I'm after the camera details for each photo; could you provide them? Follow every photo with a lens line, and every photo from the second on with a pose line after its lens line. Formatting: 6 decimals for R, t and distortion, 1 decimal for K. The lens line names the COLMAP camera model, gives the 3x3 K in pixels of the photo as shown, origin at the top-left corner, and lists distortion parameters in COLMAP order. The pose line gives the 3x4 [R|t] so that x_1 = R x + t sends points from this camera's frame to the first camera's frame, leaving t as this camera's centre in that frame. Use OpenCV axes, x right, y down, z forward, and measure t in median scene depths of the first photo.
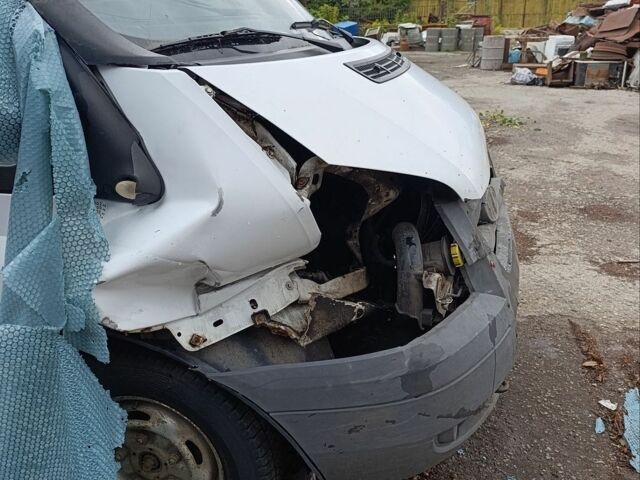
lens RADIAL K [[587.4, 0, 316.3], [0, 587.4, 240.7], [0, 0, 1]] dist [0.063188, -0.105898]
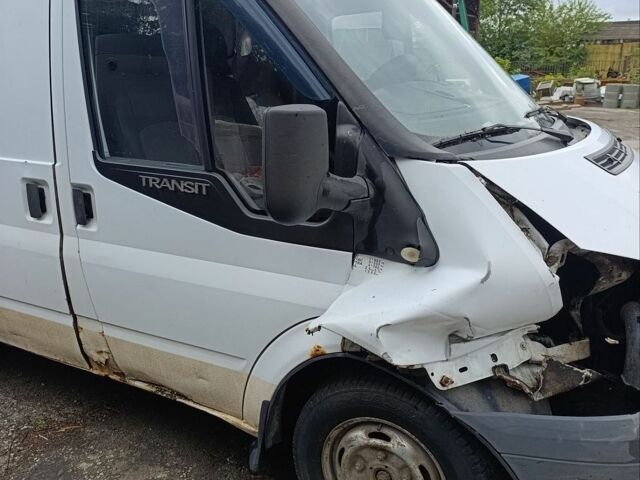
lens RADIAL K [[587.4, 0, 315.7], [0, 587.4, 241.9], [0, 0, 1]] dist [0.063188, -0.105898]
pose [[0.965608, 0.092344, -0.243050, -0.188211], [-0.109428, 0.992317, -0.057725, -0.015491], [0.235852, 0.082336, 0.968295, -0.254655]]
